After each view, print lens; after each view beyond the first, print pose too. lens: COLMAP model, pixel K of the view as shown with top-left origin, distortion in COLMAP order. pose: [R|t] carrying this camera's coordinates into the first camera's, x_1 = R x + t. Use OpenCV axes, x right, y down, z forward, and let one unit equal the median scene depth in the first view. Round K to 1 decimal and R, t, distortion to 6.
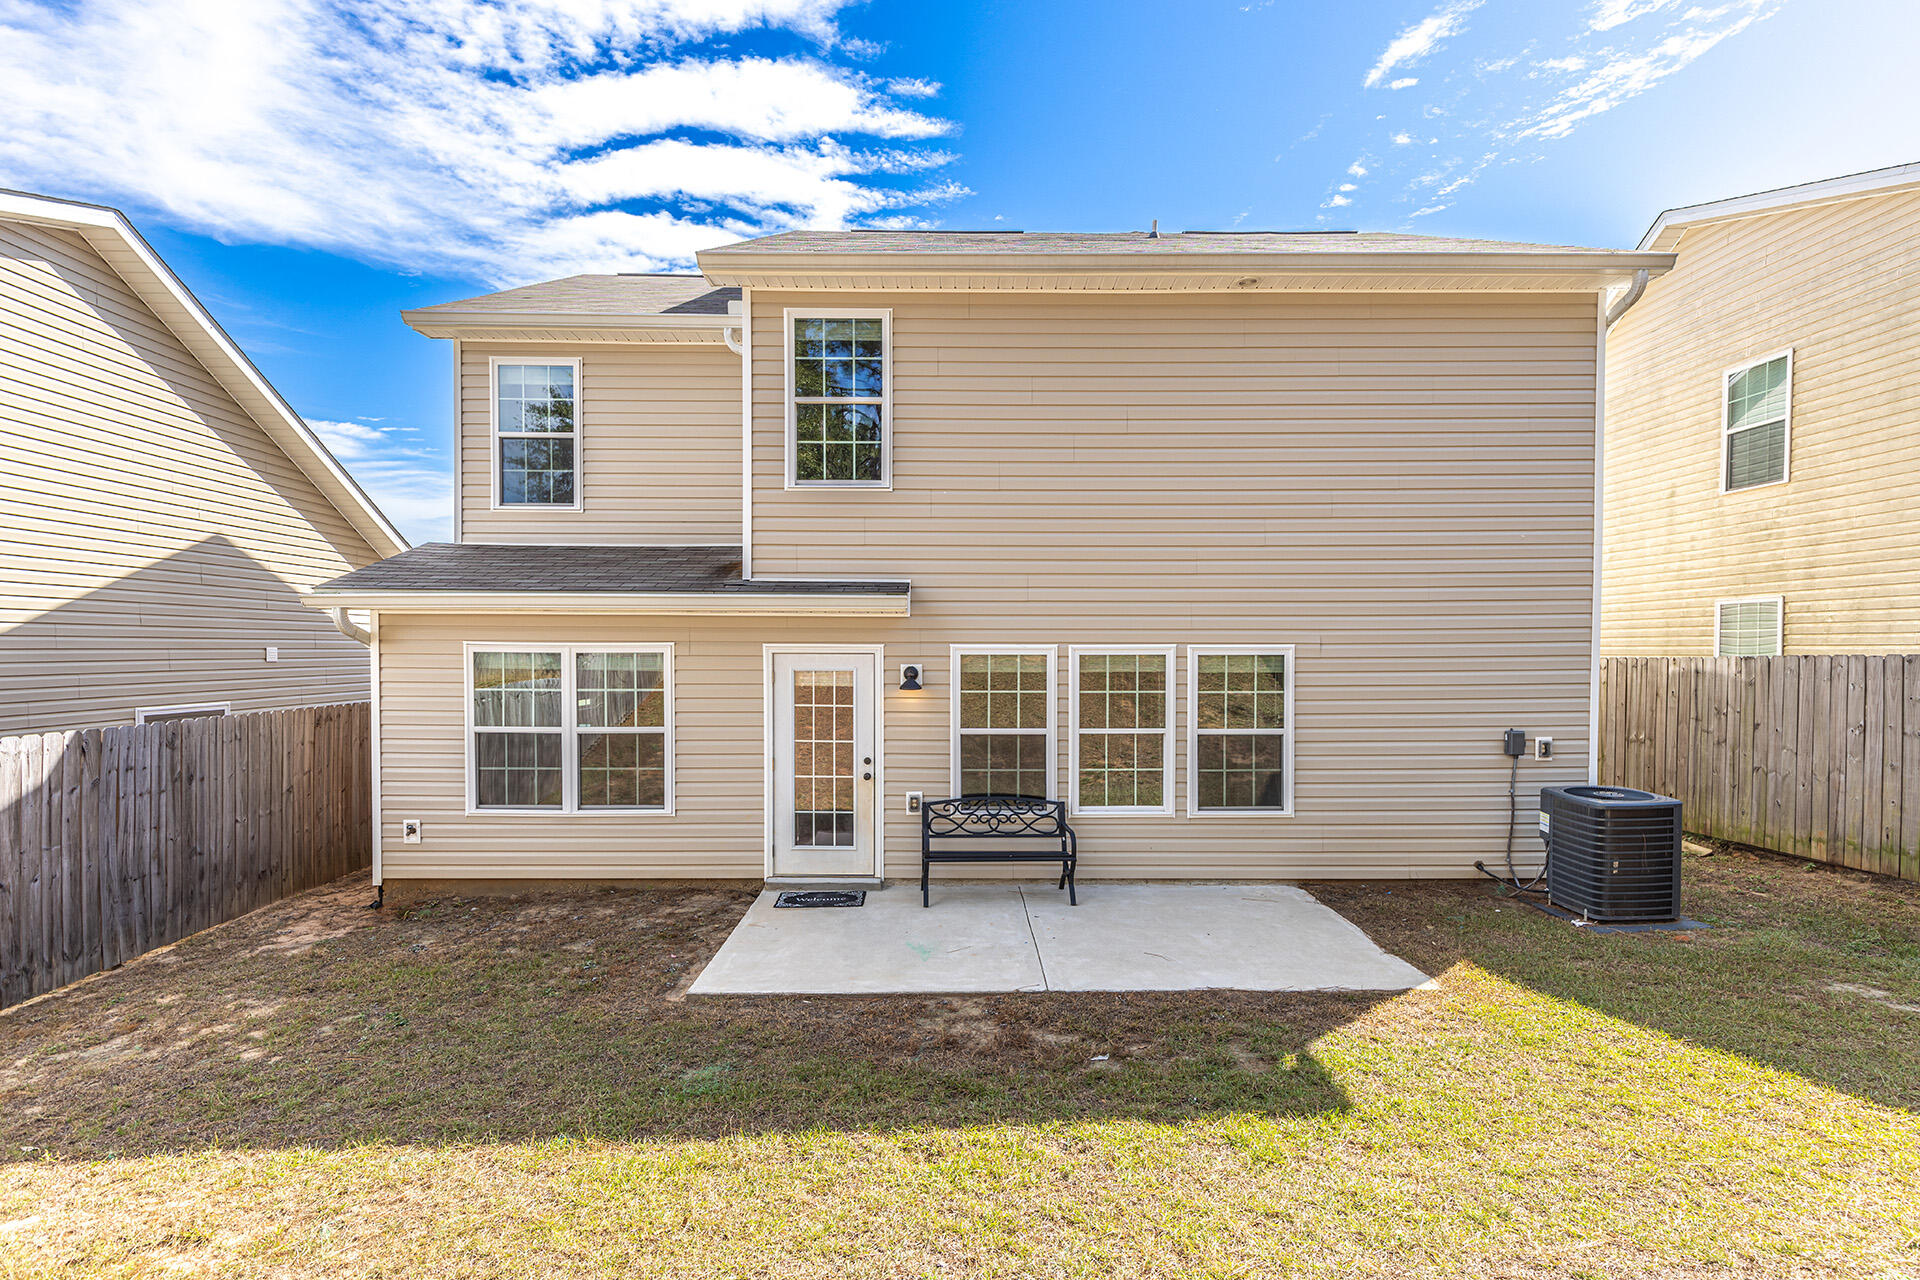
lens RADIAL K [[890.8, 0, 949.2], [0, 890.8, 645.4], [0, 0, 1]] dist [0.002105, 0.000415]
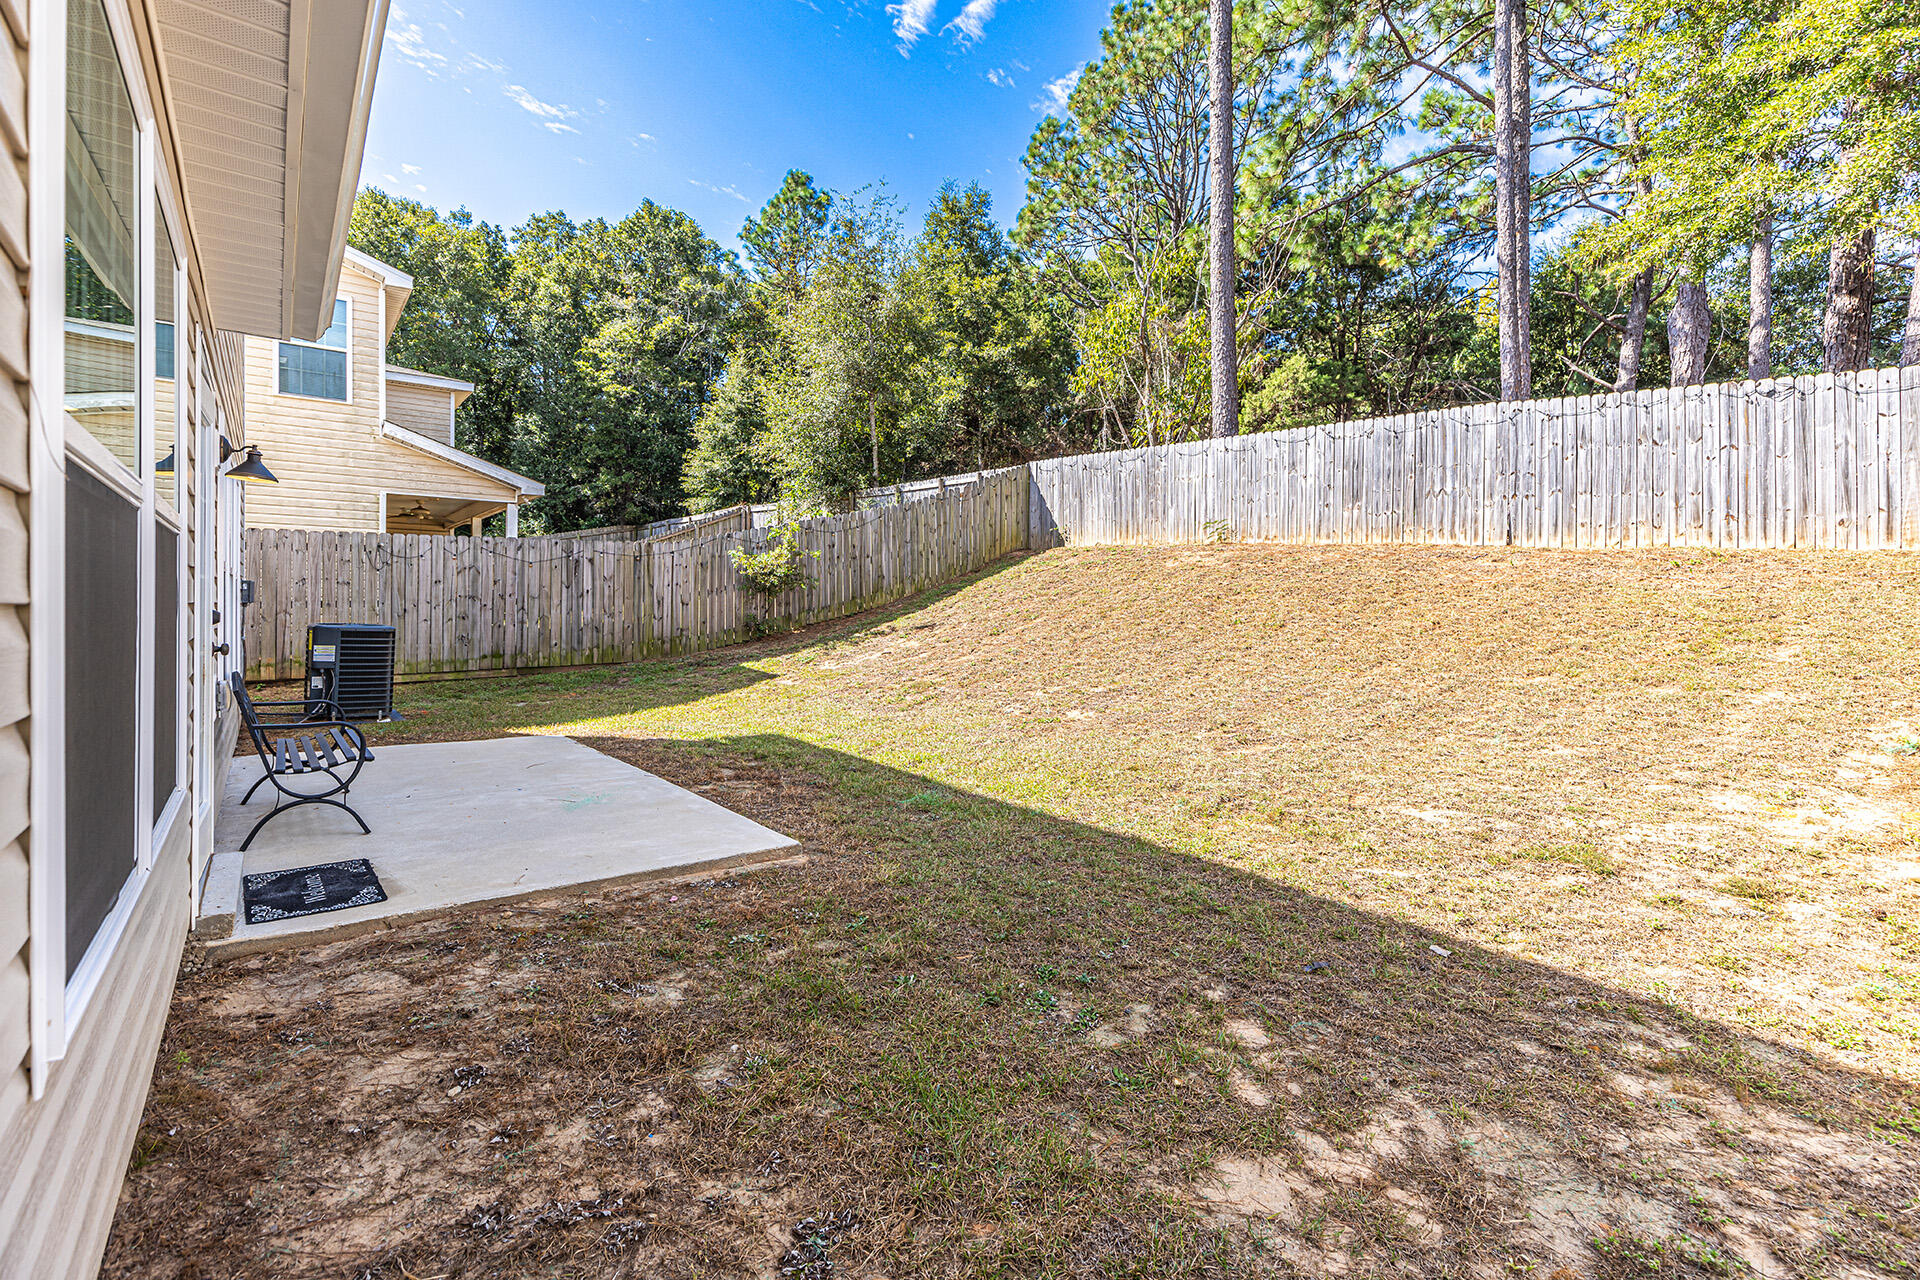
lens RADIAL K [[876.1, 0, 965.5], [0, 876.1, 611.5], [0, 0, 1]] dist [-0.001202, -0.000241]
pose [[-0.624734, -0.007198, 0.780804, -0.849238], [-0.010318, 0.999946, 0.000963, 0.141288], [-0.780769, -0.007455, -0.624775, 1.149629]]
